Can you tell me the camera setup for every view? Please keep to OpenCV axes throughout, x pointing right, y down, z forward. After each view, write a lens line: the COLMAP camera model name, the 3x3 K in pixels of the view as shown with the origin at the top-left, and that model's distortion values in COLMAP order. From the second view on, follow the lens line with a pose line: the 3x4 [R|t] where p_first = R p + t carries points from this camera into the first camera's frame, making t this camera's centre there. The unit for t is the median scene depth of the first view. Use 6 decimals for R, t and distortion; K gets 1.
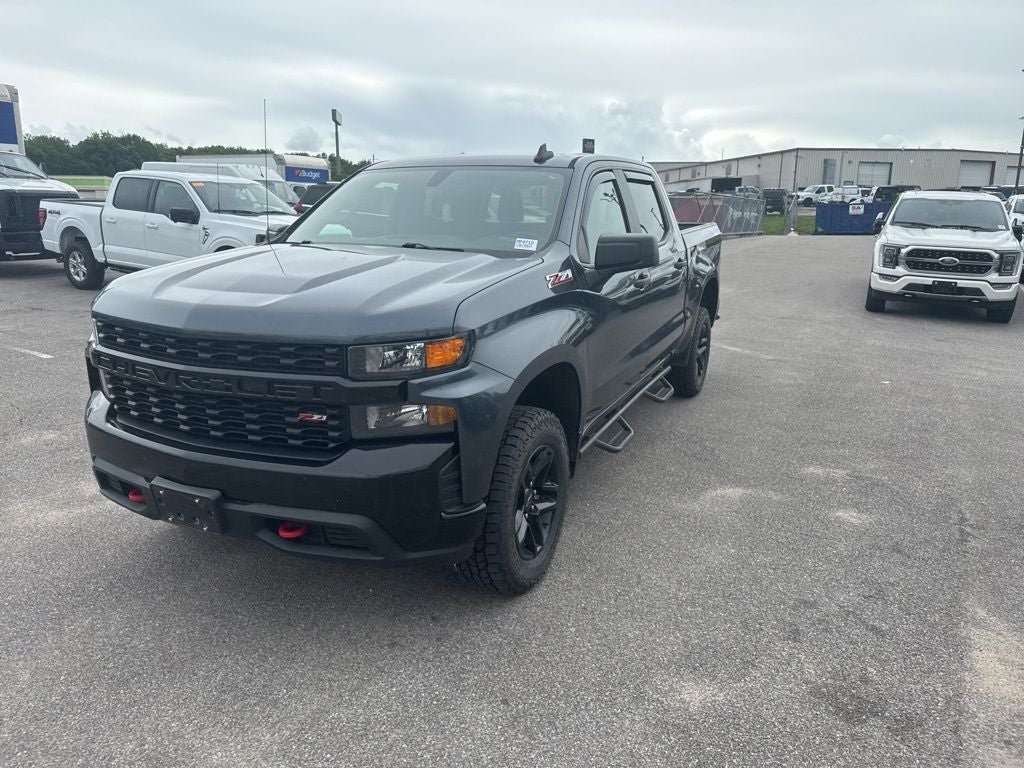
lens RADIAL K [[716.9, 0, 508.1], [0, 716.9, 385.8], [0, 0, 1]] dist [0.068328, -0.104974]
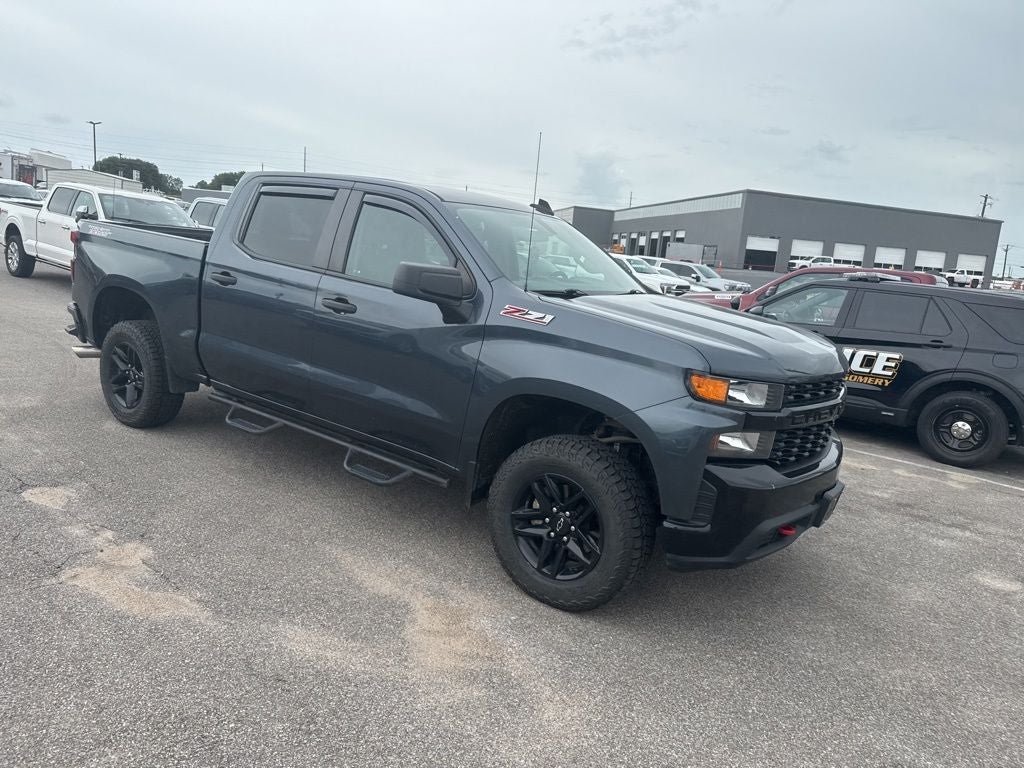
lens RADIAL K [[716.2, 0, 504.3], [0, 716.2, 383.5], [0, 0, 1]] dist [0.078888, -0.111039]
pose [[0.179649, -0.172041, 0.968570, -0.453846], [0.137694, 0.979294, 0.148406, -0.083394], [-0.974047, 0.106705, 0.199618, 0.324616]]
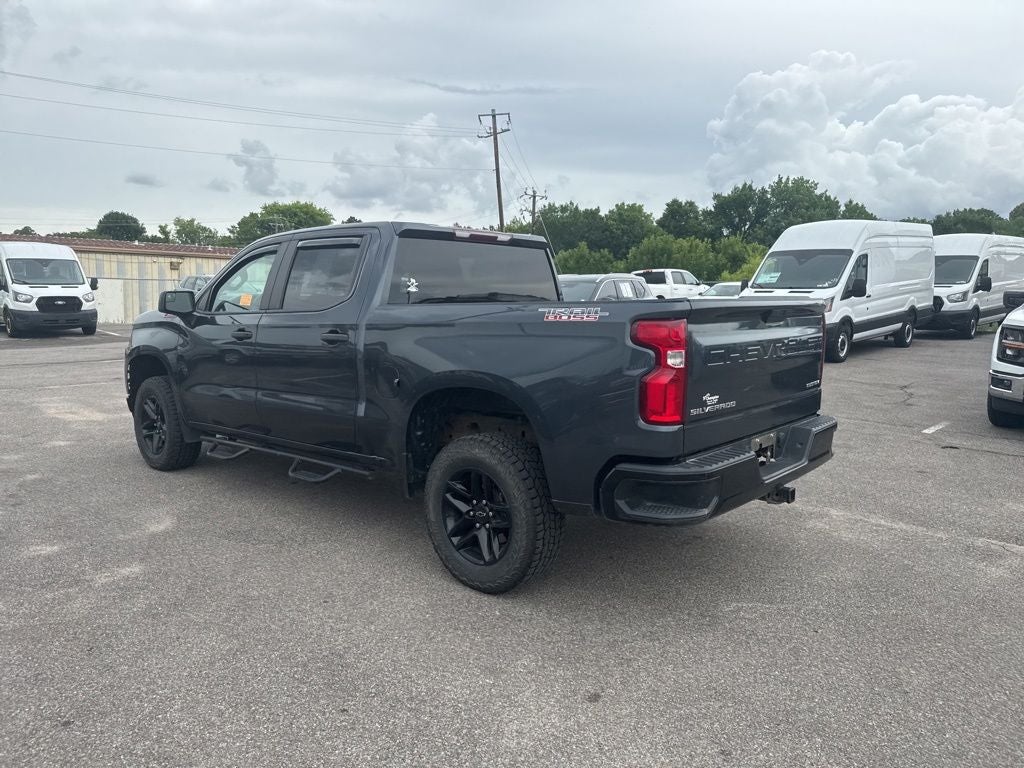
lens RADIAL K [[716.9, 0, 508.1], [0, 716.9, 385.8], [0, 0, 1]] dist [0.068328, -0.104974]
pose [[-0.281089, 0.110474, -0.953302, 0.481466], [-0.238899, 0.954026, 0.180999, -0.154495], [0.929471, 0.278620, -0.241774, 0.691081]]
